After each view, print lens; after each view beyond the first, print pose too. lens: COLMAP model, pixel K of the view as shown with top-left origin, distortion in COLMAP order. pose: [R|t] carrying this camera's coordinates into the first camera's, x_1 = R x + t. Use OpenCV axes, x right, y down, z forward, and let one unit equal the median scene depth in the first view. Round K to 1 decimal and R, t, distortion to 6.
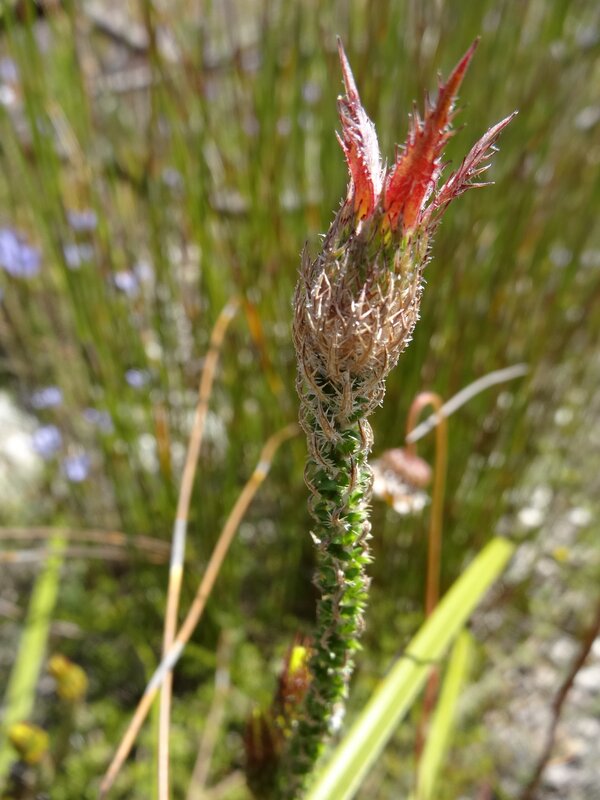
lens RADIAL K [[582.9, 0, 300.0], [0, 582.9, 400.0], [0, 0, 1]] dist [0.000137, 0.000490]
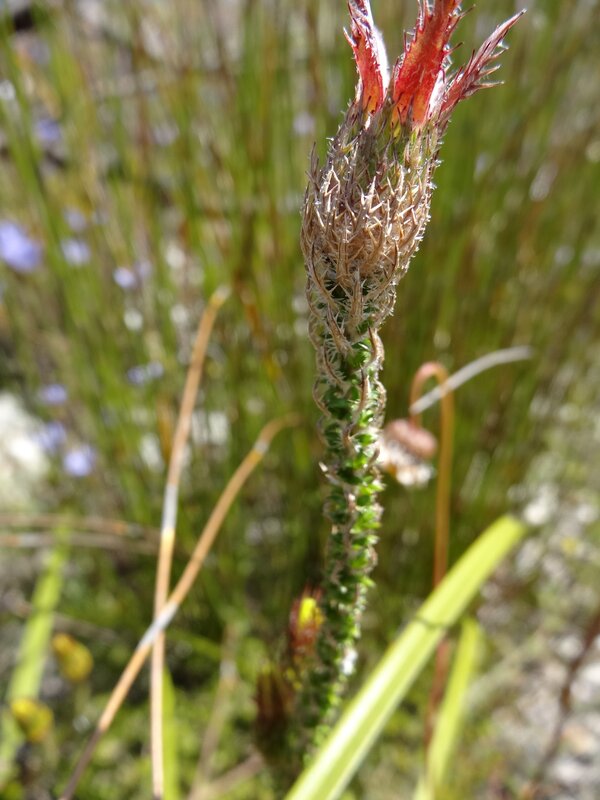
lens RADIAL K [[582.9, 0, 300.0], [0, 582.9, 400.0], [0, 0, 1]] dist [0.000137, 0.000490]
pose [[0.999937, -0.010628, -0.003486, -0.012215], [0.010568, 0.999805, -0.016706, 0.150253], [0.003663, 0.016668, 0.999854, 0.014216]]
